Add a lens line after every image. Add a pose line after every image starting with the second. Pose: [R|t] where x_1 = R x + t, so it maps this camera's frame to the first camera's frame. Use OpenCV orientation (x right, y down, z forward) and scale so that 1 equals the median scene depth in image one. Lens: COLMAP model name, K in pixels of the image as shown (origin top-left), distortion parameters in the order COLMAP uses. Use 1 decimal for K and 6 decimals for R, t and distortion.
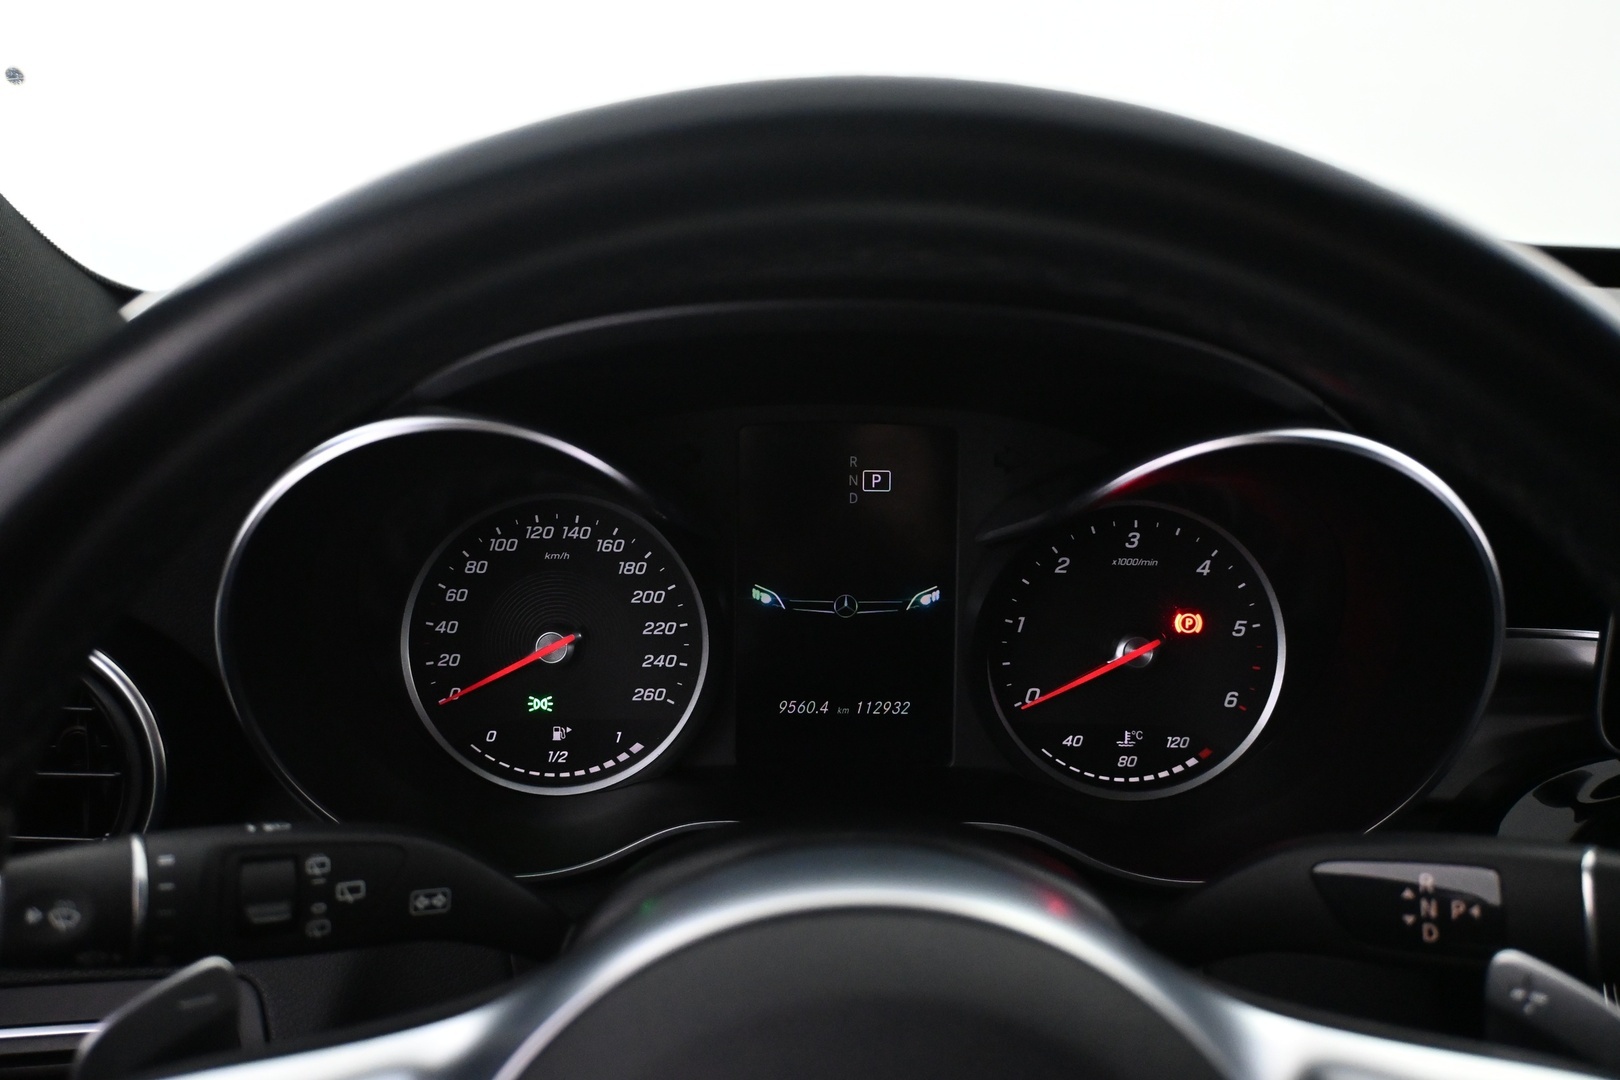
lens RADIAL K [[1396.3, 0, 807.8], [0, 1396.3, 546.4], [0, 0, 1]] dist [-0.016025, 0.011801]
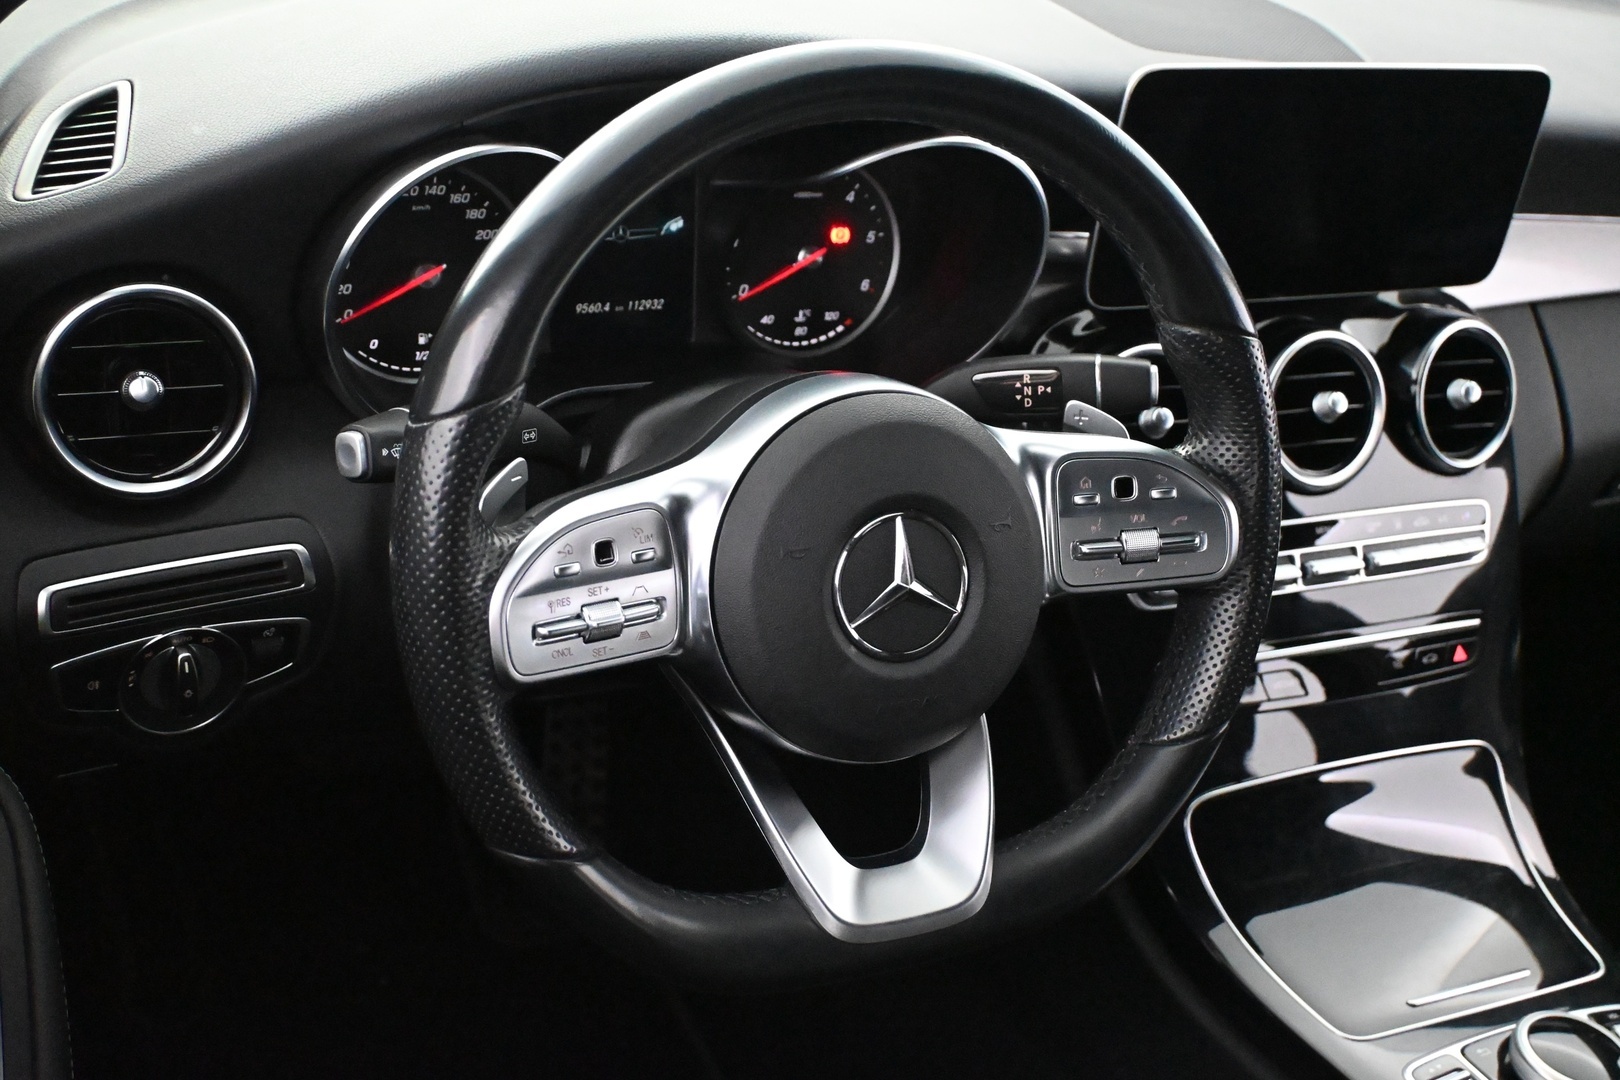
lens RADIAL K [[1961.0, 0, 813.0], [0, 1961.0, 541.3], [0, 0, 1]] dist [0.039677, 0.000000]
pose [[0.905456, -0.112047, 0.409383, -0.642097], [0.005498, 0.967541, 0.252653, -0.156853], [-0.424404, -0.226516, 0.876682, -0.885922]]
